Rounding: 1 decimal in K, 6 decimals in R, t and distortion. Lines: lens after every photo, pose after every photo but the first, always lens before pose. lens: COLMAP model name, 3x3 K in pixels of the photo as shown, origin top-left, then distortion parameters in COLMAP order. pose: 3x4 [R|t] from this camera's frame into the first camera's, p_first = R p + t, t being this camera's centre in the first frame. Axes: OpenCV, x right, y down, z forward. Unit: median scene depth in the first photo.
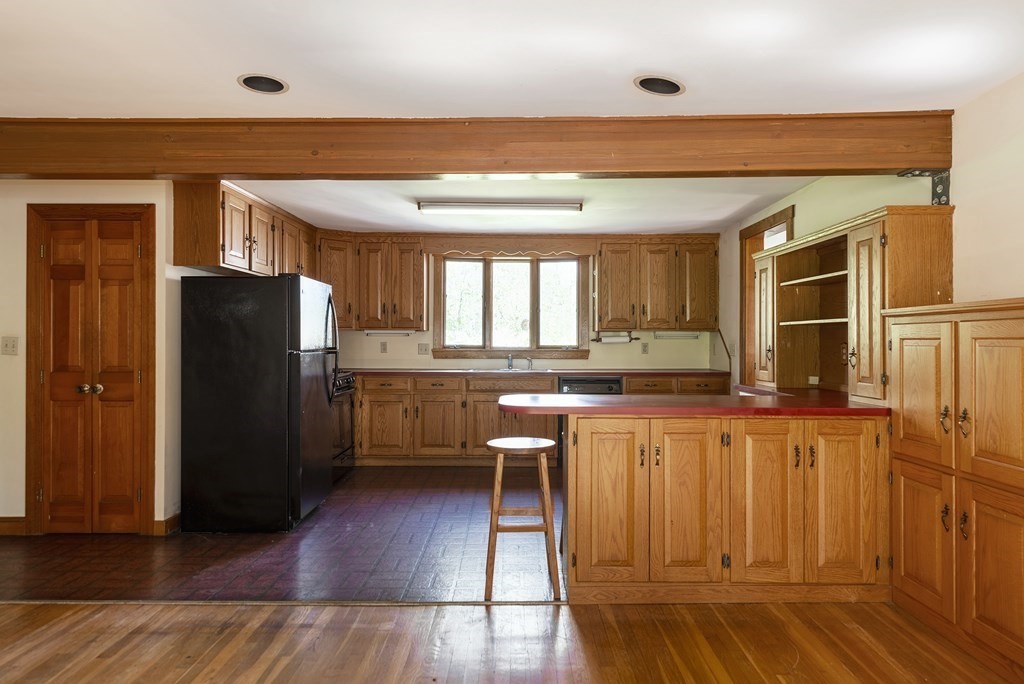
lens RADIAL K [[642.1, 0, 512.0], [0, 642.1, 342.0], [0, 0, 1]] dist [0.000790, 0.001048]
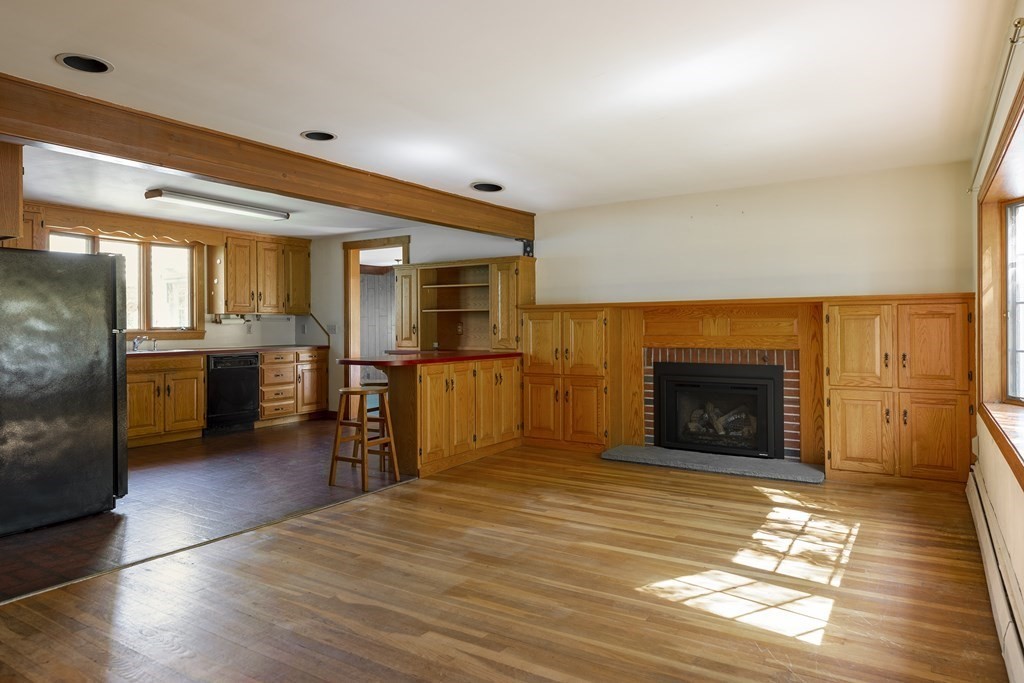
lens RADIAL K [[660.0, 0, 514.6], [0, 660.0, 326.0], [0, 0, 1]] dist [0.050233, -0.000054]
pose [[0.529112, -0.003752, 0.848543, -0.614696], [0.006816, 0.999977, 0.000171, 0.008098], [-0.848524, 0.005694, 0.529126, -0.058425]]
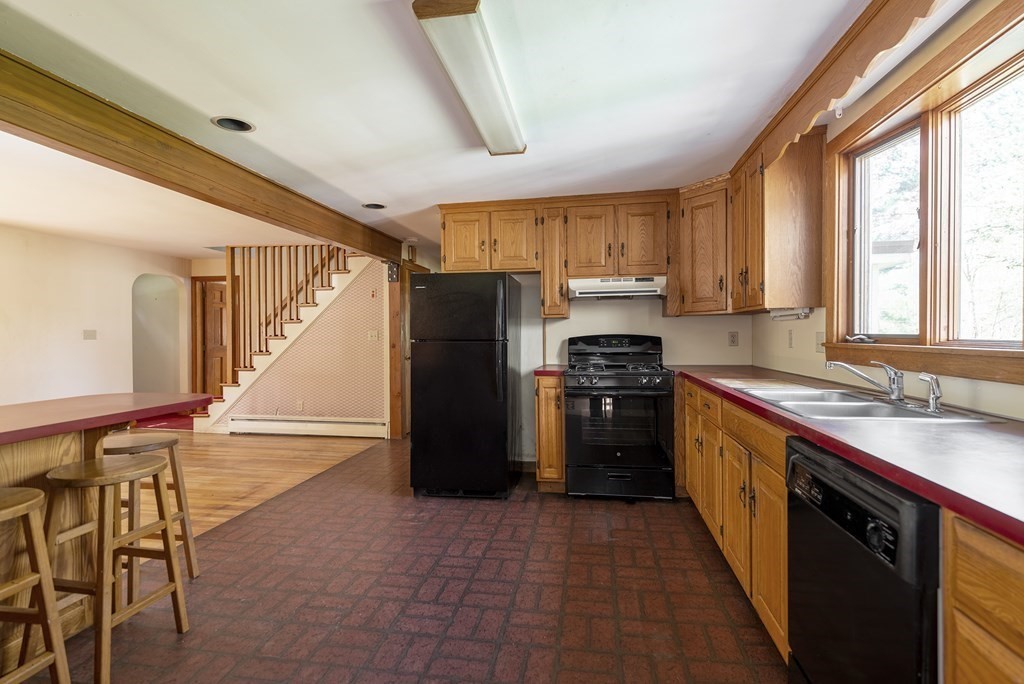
lens RADIAL K [[478.9, 0, 512.0], [0, 478.9, 342.0], [0, 0, 1]] dist [0.000075, -0.000011]
pose [[-0.166047, 0.012183, -0.986043, 0.321633], [0.004498, 0.999923, 0.011597, 0.005124], [0.986108, -0.002510, -0.166089, 0.887117]]
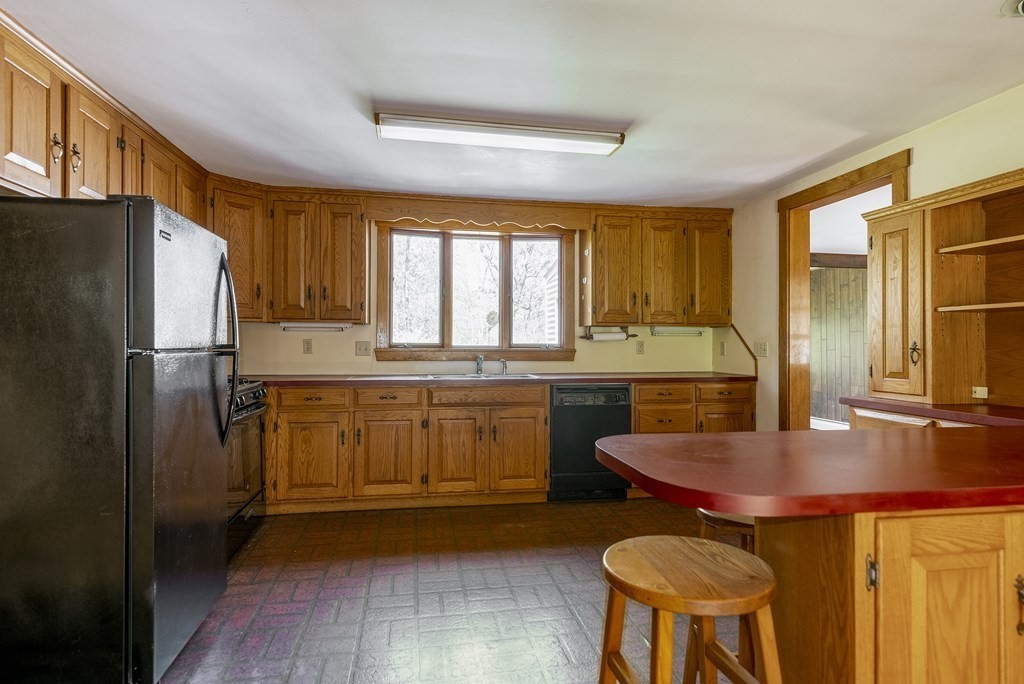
lens RADIAL K [[557.3, 0, 512.0], [0, 557.3, 342.0], [0, 0, 1]] dist [0.003551, -0.000420]
pose [[0.983801, 0.001225, 0.179262, -0.089866], [-0.000661, 0.999995, -0.003207, 0.005723], [-0.179265, 0.003037, 0.983796, 0.351948]]
